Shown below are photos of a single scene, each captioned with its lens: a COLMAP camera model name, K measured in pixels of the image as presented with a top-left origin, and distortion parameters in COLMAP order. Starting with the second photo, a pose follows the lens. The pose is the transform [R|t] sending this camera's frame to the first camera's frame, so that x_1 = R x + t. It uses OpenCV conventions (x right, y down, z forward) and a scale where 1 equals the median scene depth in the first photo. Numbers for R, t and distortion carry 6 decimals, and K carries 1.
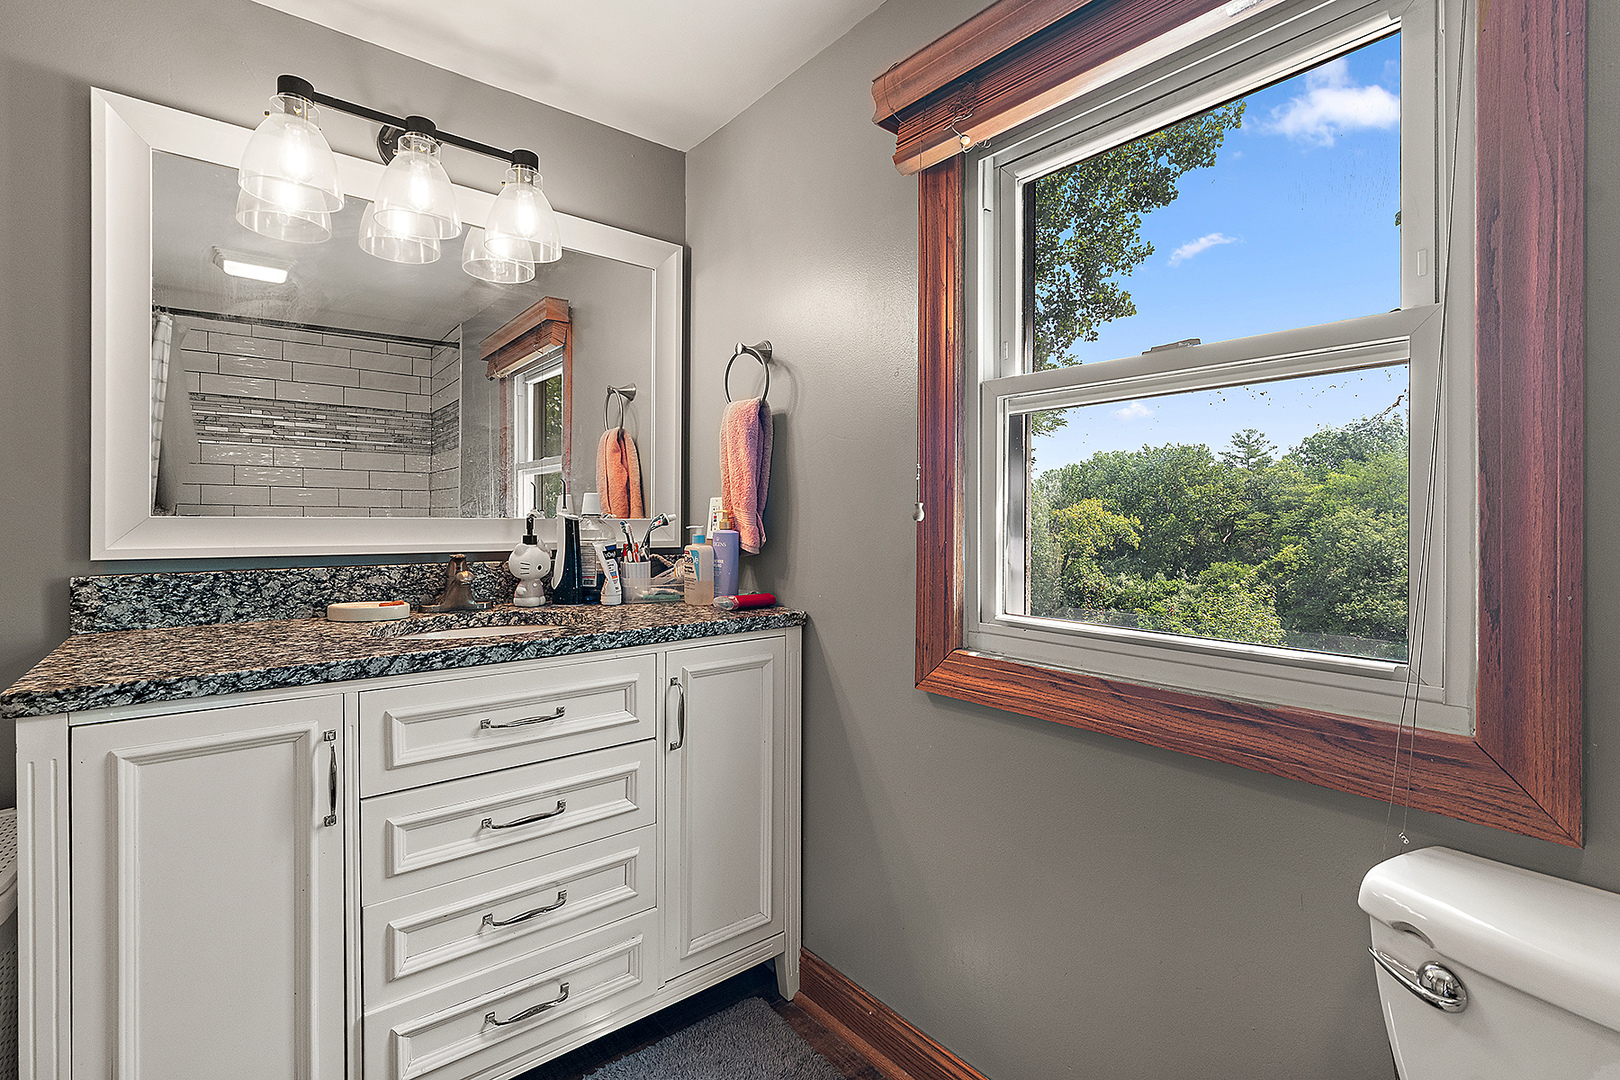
lens RADIAL K [[737.3, 0, 794.0], [0, 737.3, 517.4], [0, 0, 1]] dist [-0.001672, 0.000227]
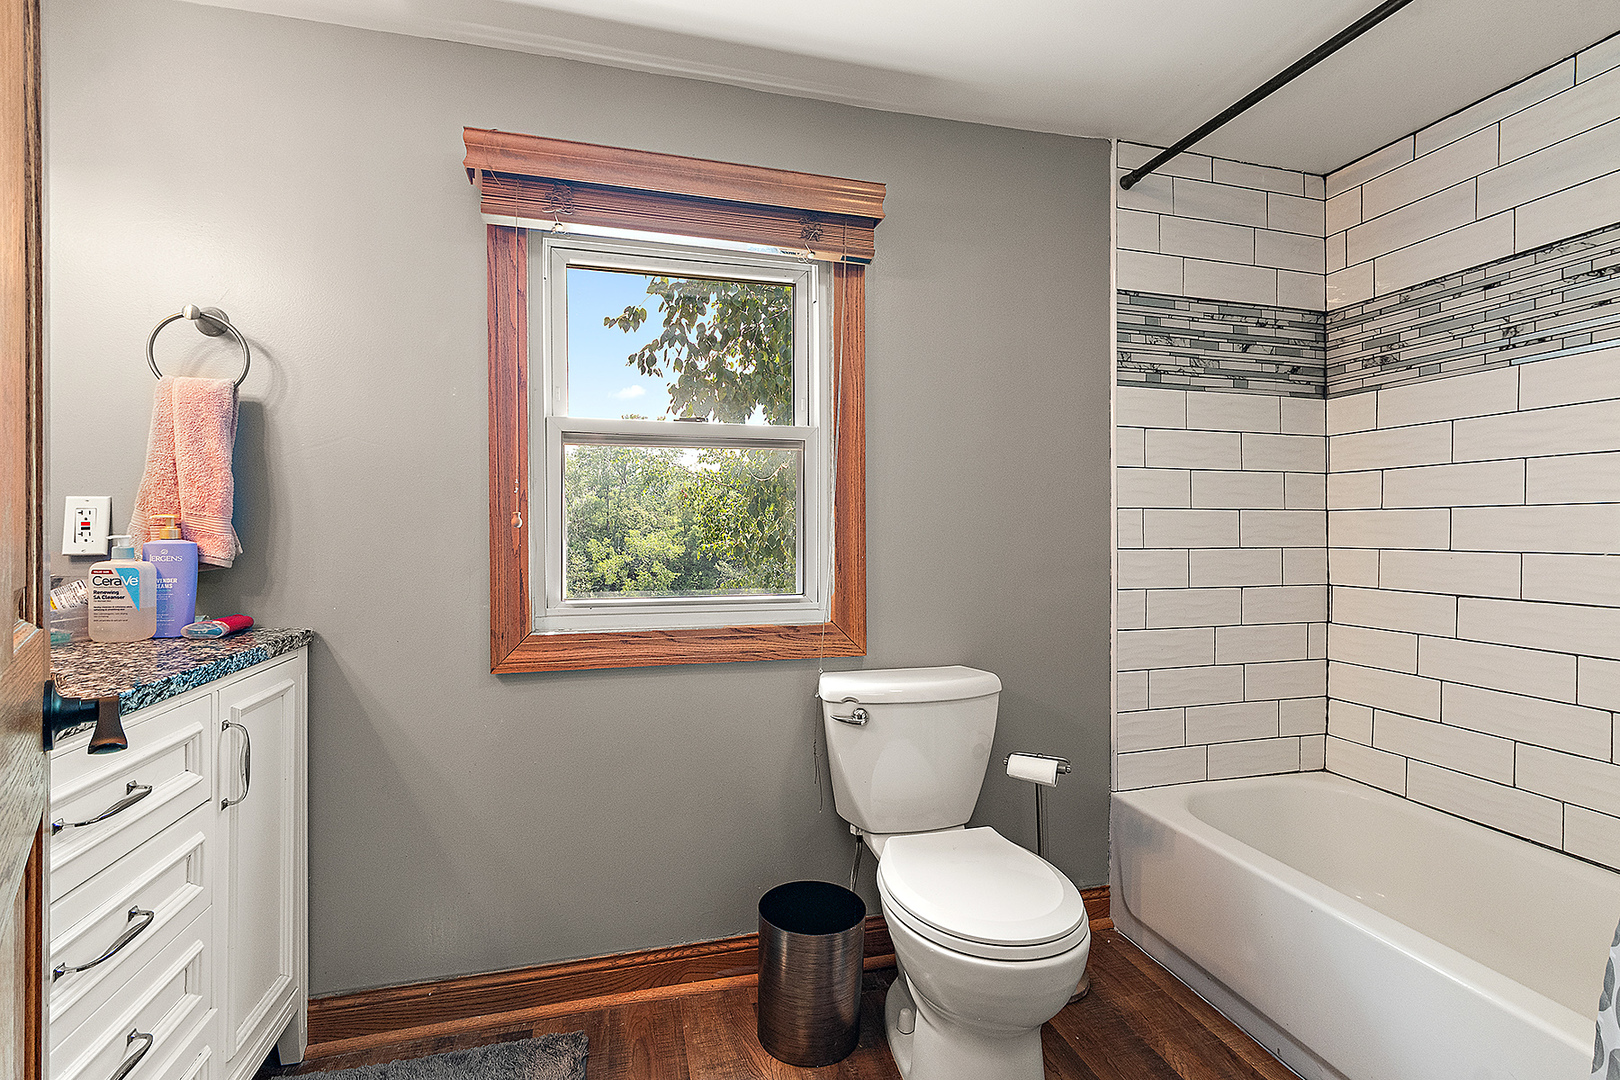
lens RADIAL K [[737.3, 0, 817.2], [0, 737.3, 534.7], [0, 0, 1]] dist [-0.001672, 0.000227]
pose [[0.385451, -0.007363, 0.922699, -0.660925], [0.000104, 0.999968, 0.007937, 0.006105], [-0.922728, -0.002964, 0.385439, 0.084392]]
